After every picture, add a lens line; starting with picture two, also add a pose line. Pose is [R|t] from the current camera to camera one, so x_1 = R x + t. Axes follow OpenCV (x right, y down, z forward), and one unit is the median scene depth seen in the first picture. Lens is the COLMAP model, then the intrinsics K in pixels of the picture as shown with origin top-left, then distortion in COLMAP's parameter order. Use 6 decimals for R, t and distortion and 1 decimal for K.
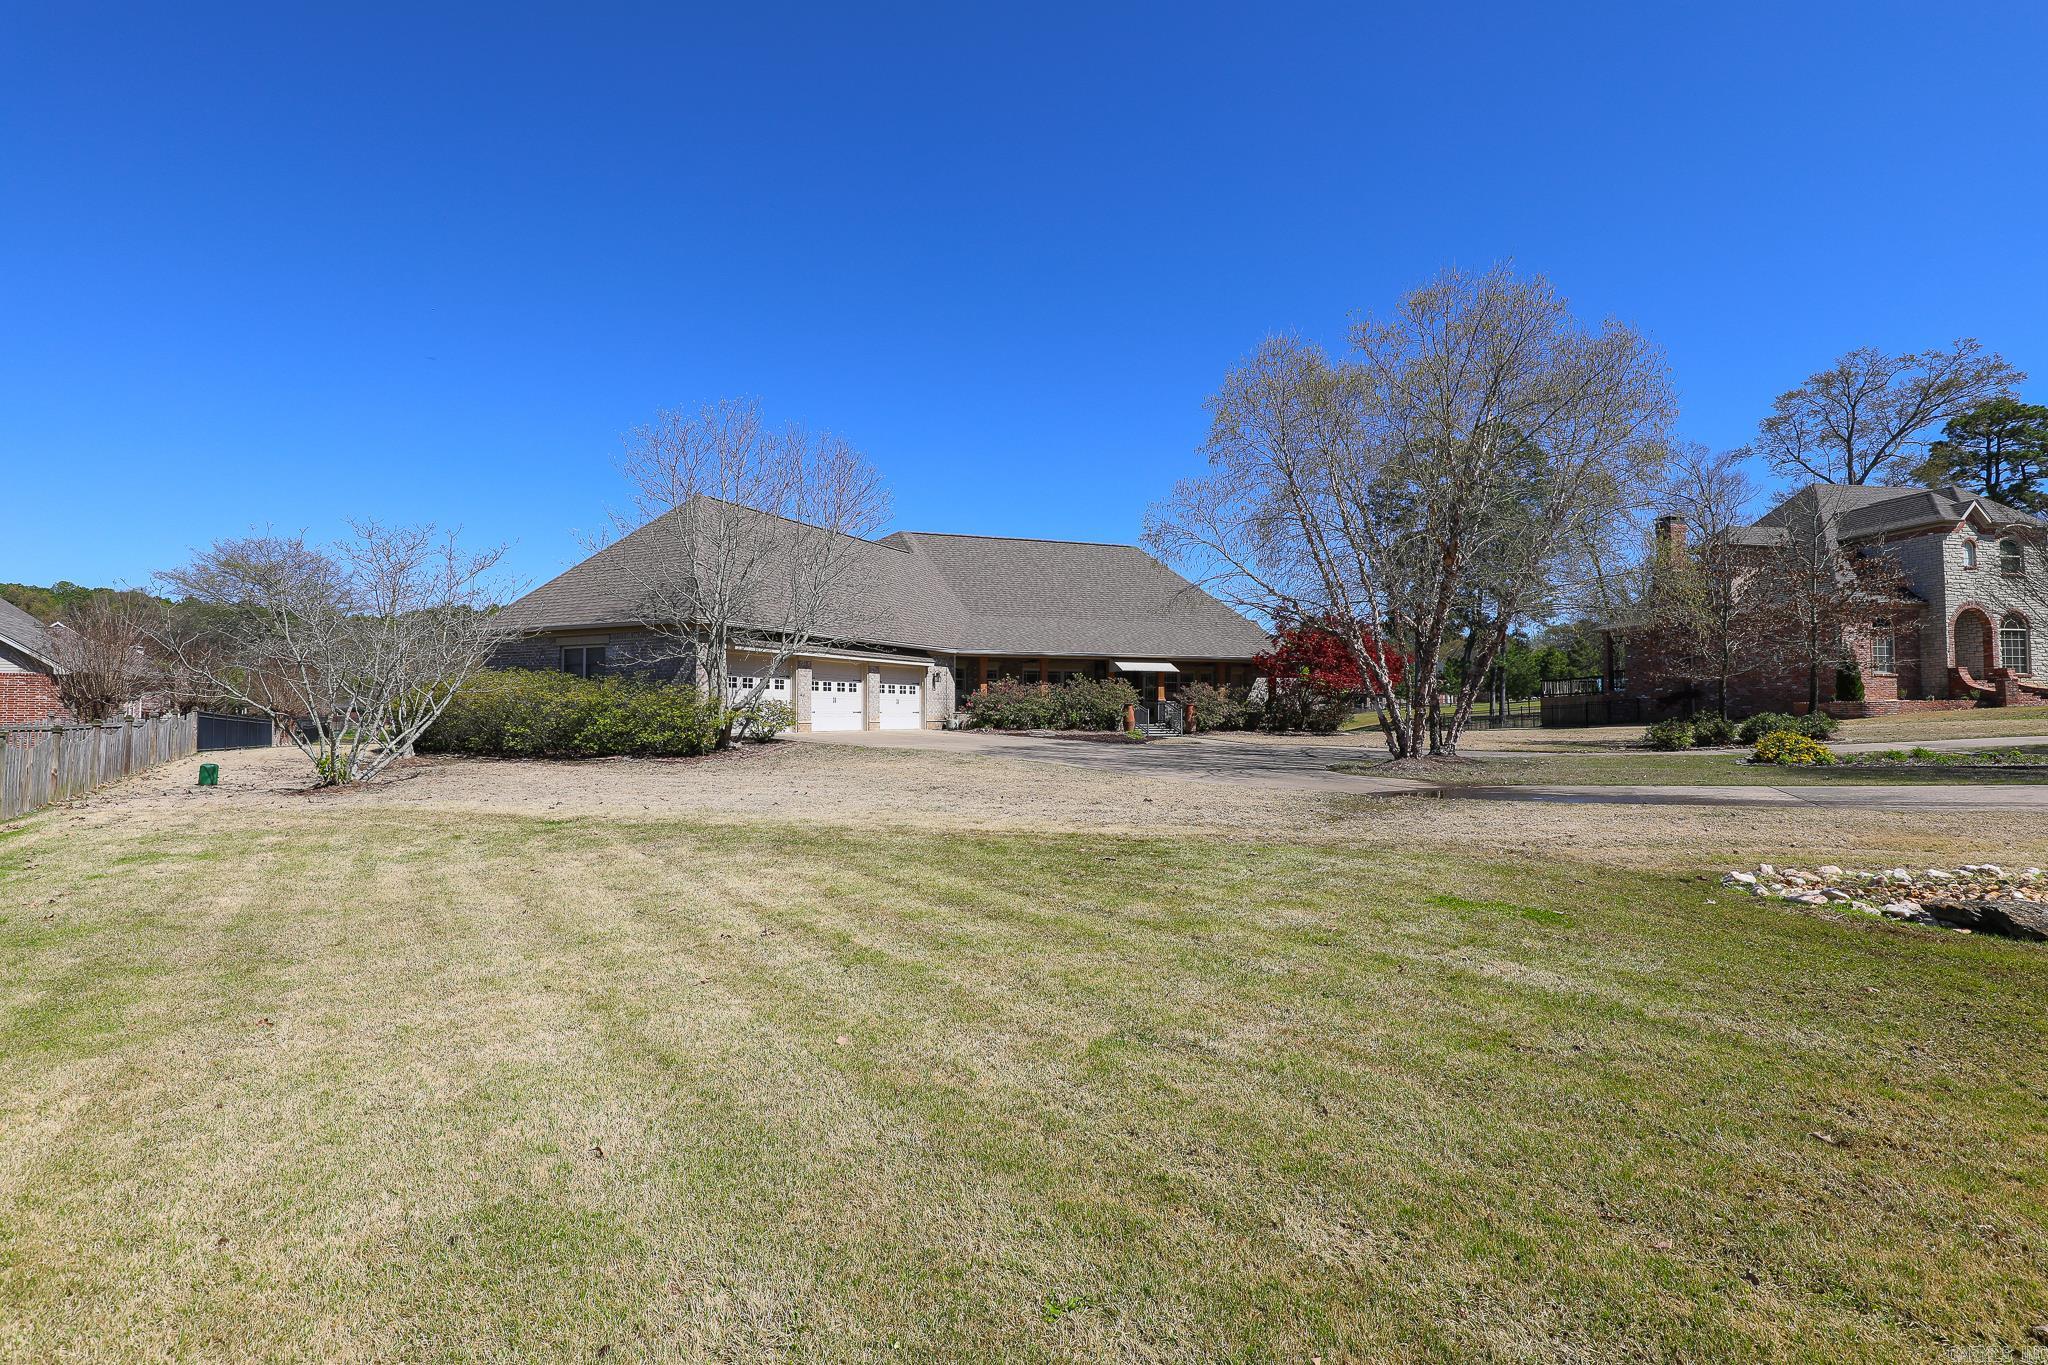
lens RADIAL K [[934.0, 0, 1031.3], [0, 934.0, 681.9], [0, 0, 1]] dist [-0.034865, 0.006958]
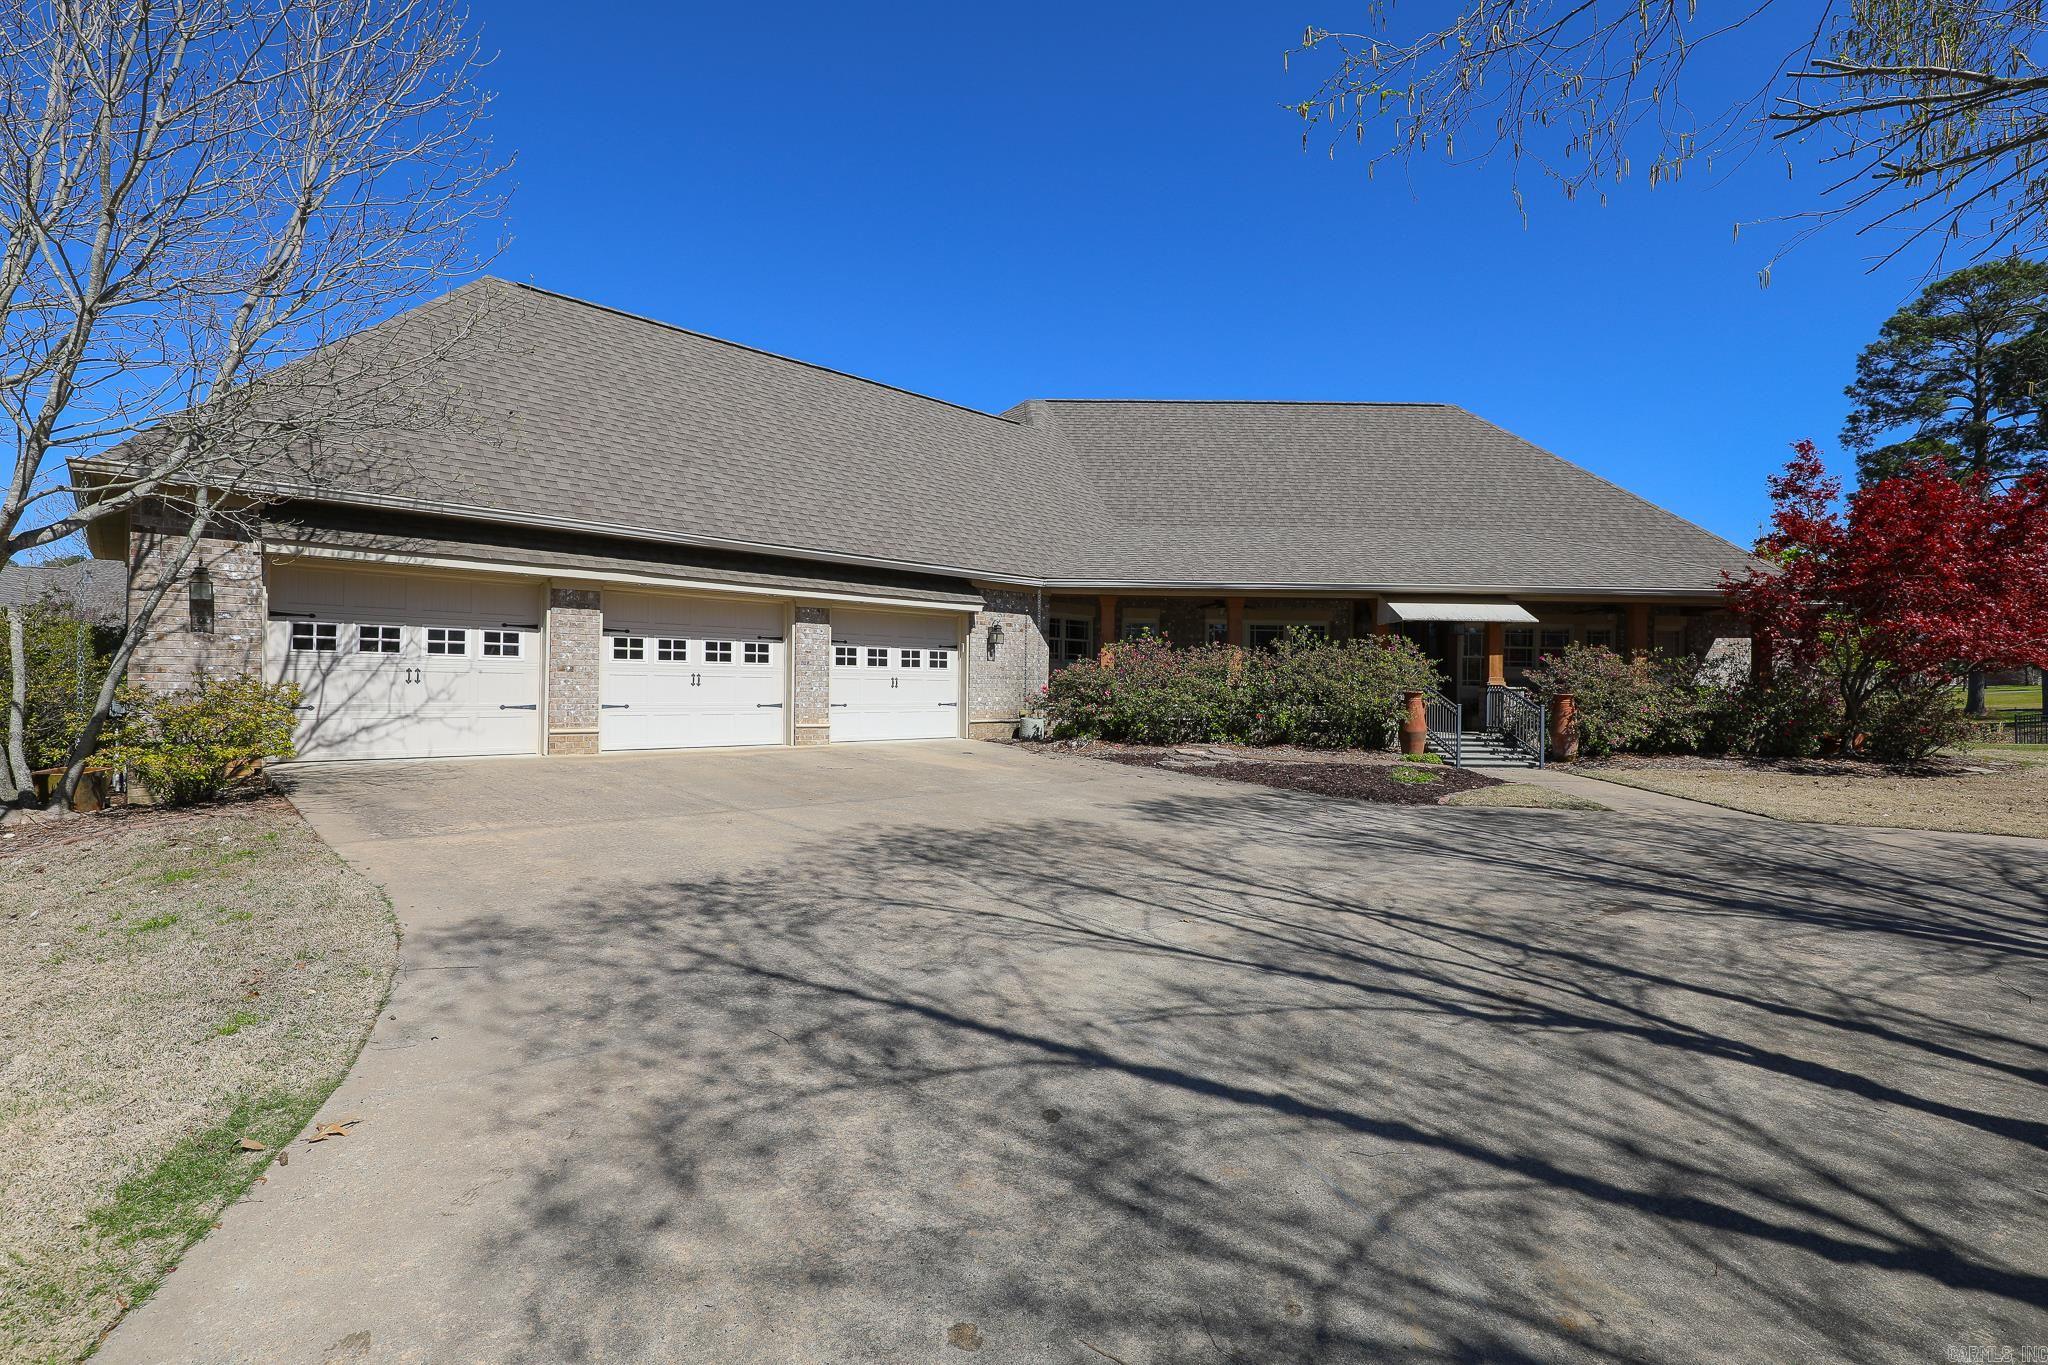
lens RADIAL K [[934.0, 0, 1038.1], [0, 934.0, 685.6], [0, 0, 1]] dist [-0.034865, 0.006958]
pose [[0.943467, 0.010376, -0.331304, 0.081324], [-0.000450, 0.999549, 0.030023, 0.007144], [0.331467, -0.028177, 0.943046, 0.511705]]
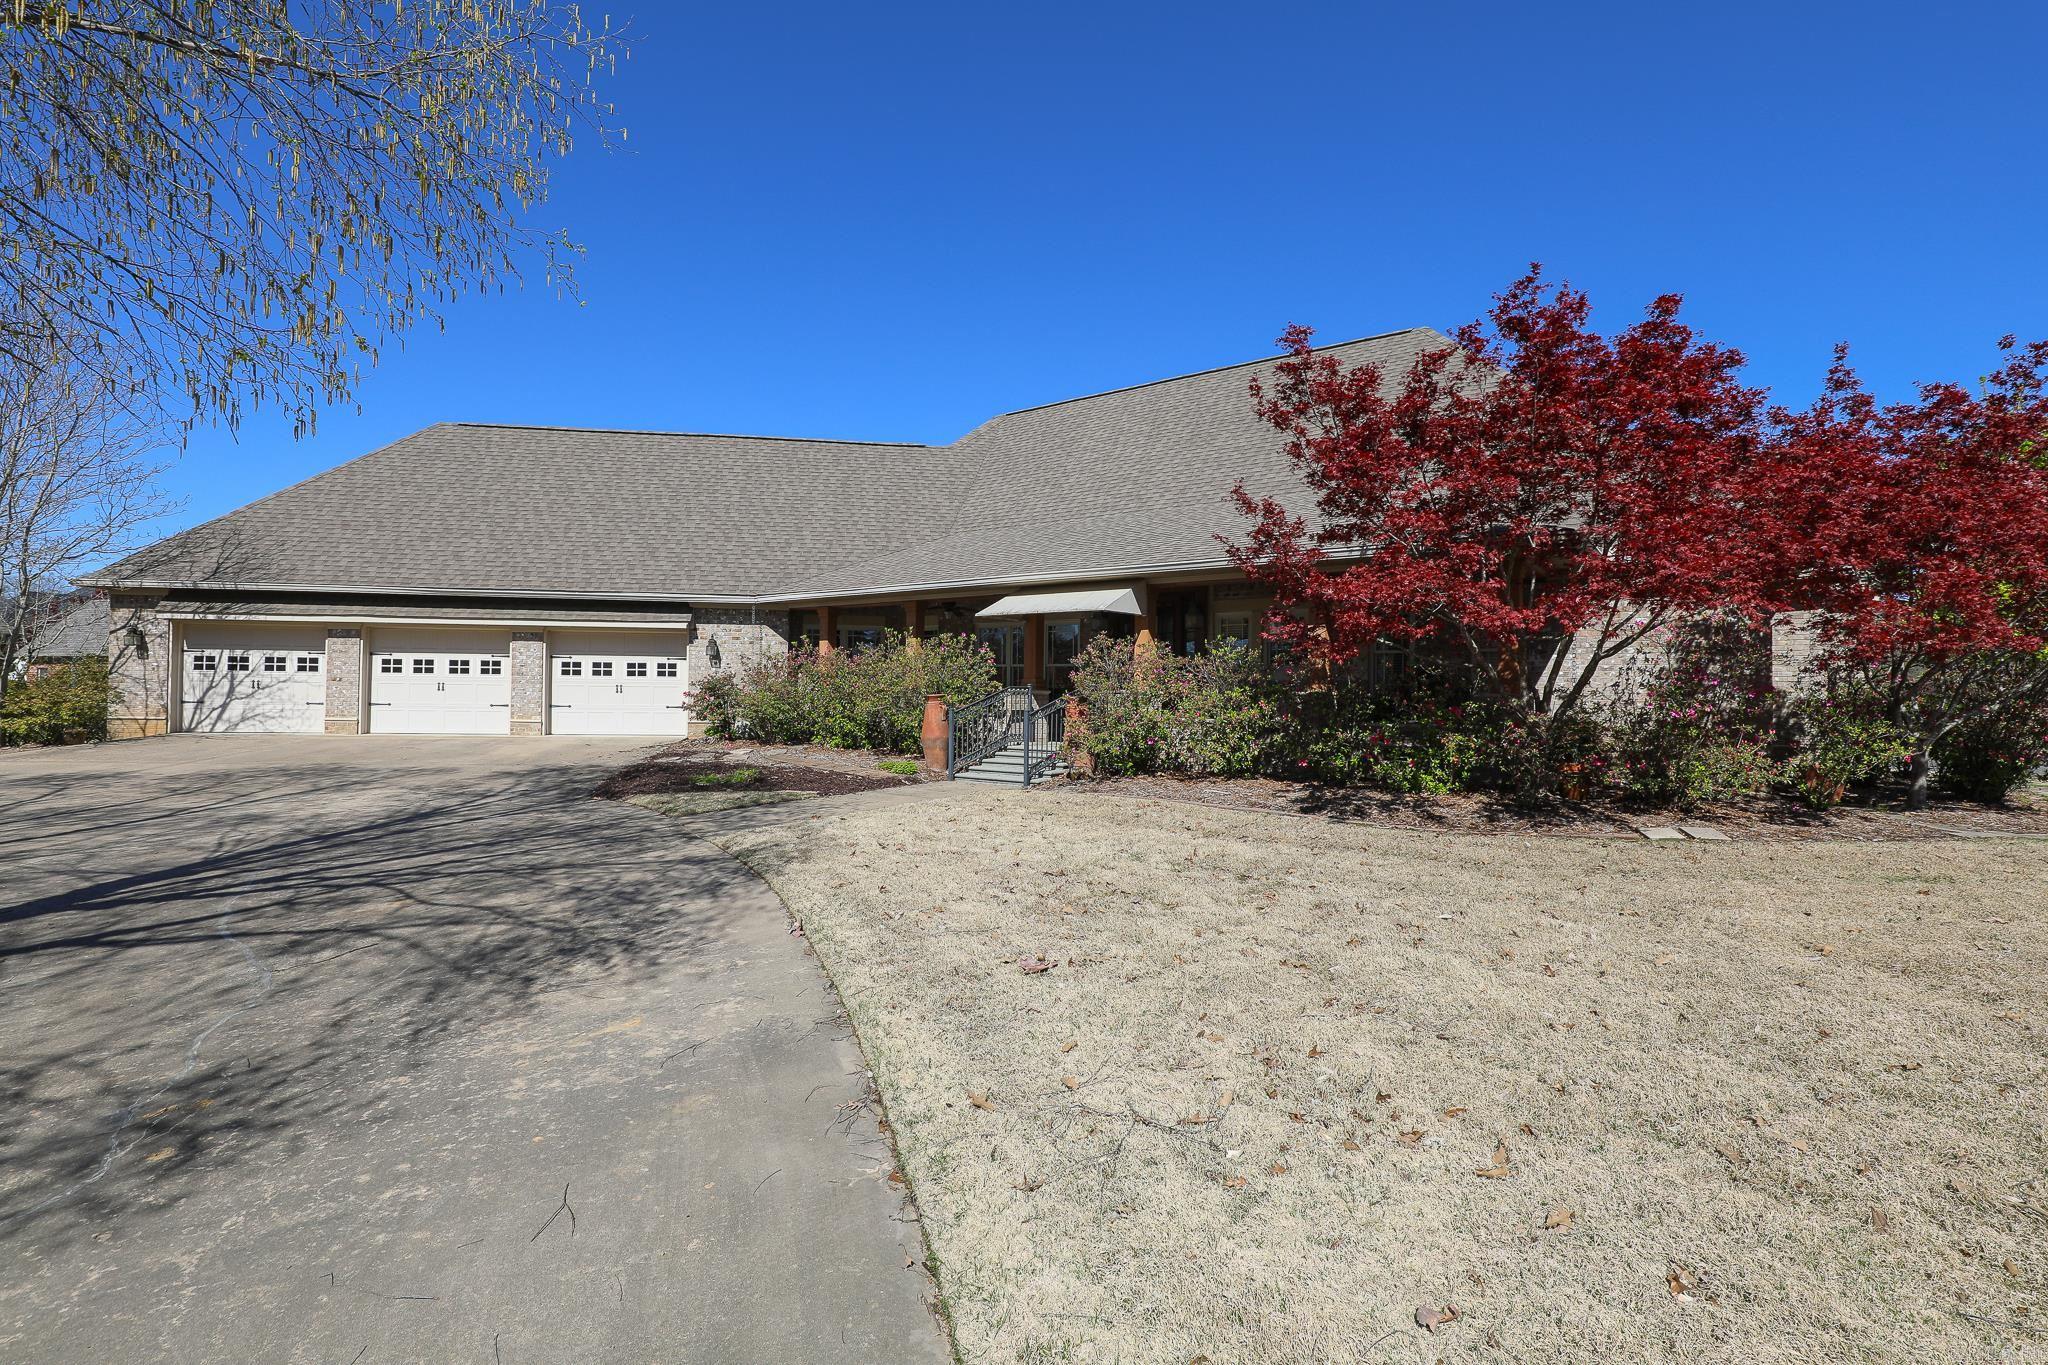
lens RADIAL K [[934.0, 0, 1017.2], [0, 934.0, 687.8], [0, 0, 1]] dist [-0.034865, 0.006958]
pose [[0.616454, -0.009134, -0.787338, 0.462183], [0.018228, 0.999830, 0.002673, 0.021846], [0.787180, -0.016000, 0.616516, 0.750644]]
